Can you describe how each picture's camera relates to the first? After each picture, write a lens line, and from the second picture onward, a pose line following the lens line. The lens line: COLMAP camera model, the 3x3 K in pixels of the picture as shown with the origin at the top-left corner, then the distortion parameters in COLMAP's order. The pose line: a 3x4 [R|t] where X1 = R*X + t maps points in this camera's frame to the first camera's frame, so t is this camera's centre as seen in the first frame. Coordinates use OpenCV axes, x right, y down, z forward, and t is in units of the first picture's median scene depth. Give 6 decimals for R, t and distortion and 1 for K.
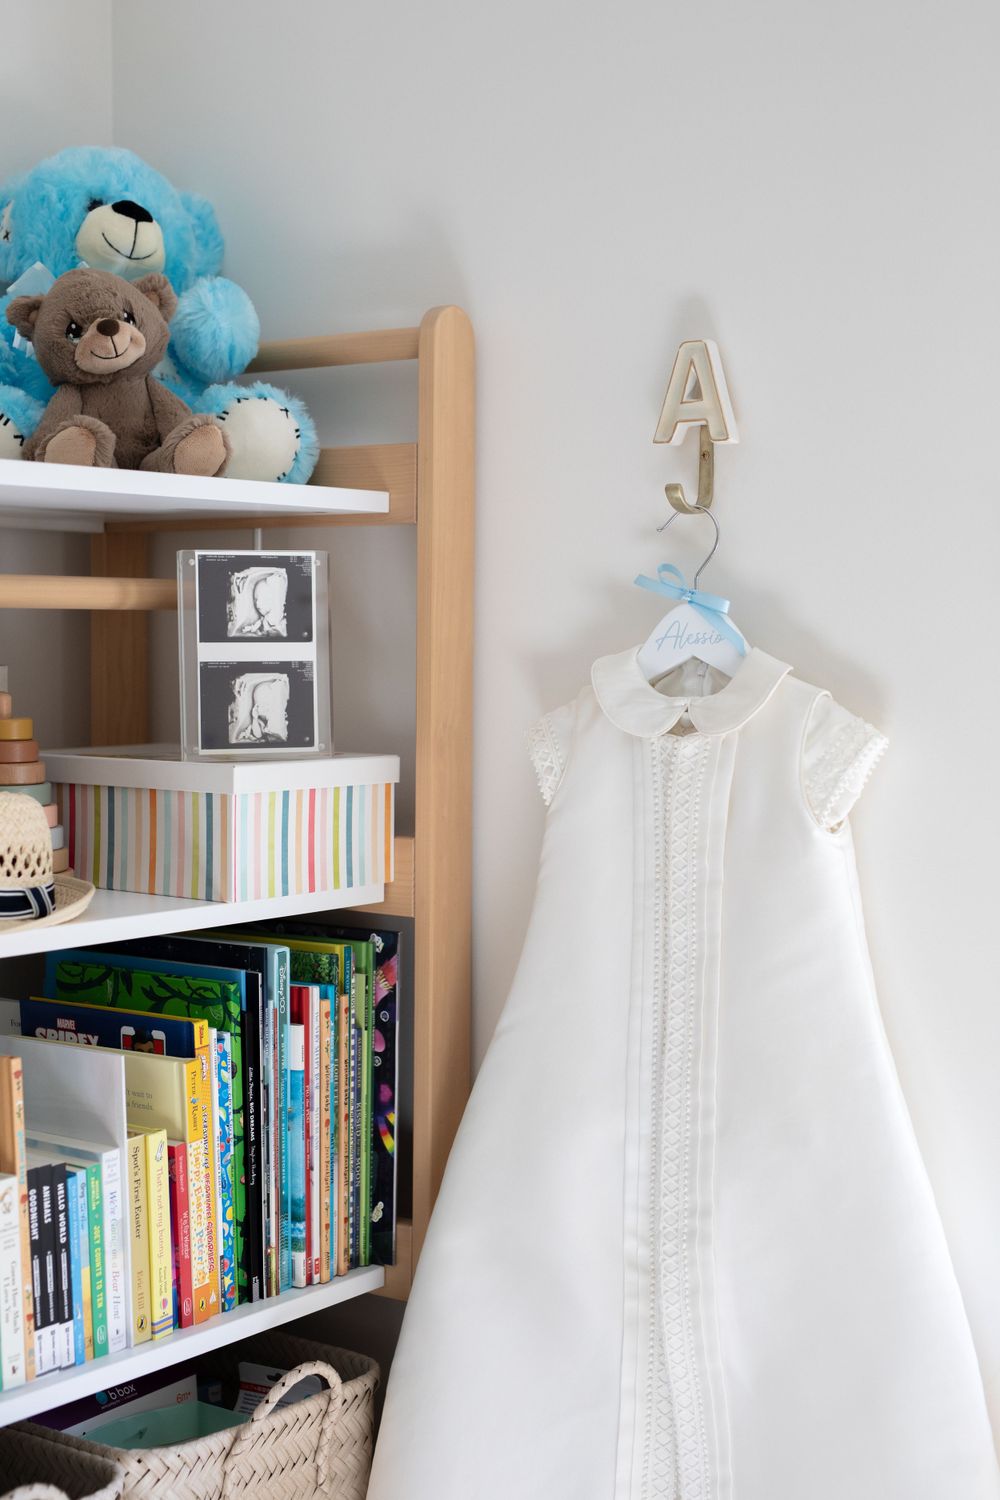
lens RADIAL K [[2179.9, 0, 498.3], [0, 2179.9, 749.0], [0, 0, 1]] dist [0.007334, 0.000000]
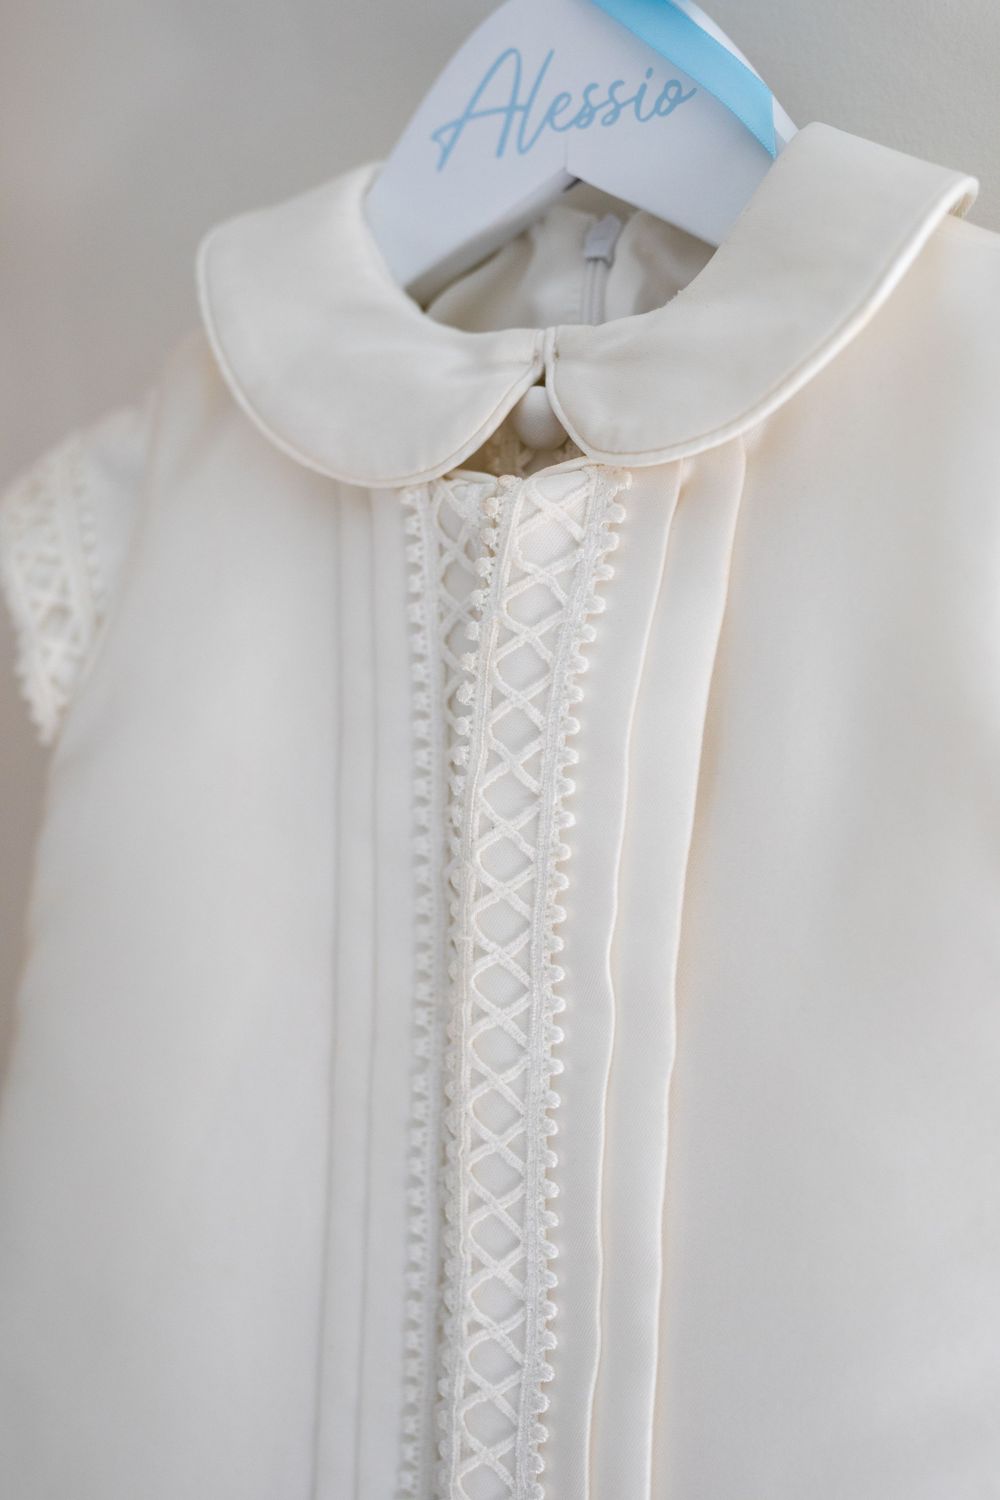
lens RADIAL K [[2179.9, 0, 500.5], [0, 2179.9, 750.8], [0, 0, 1]] dist [0.007334, 0.000000]
pose [[0.998140, 0.015694, 0.058905, 0.067162], [-0.017040, 0.999603, 0.022416, 0.020375], [-0.058530, -0.023378, 0.998012, 0.742163]]
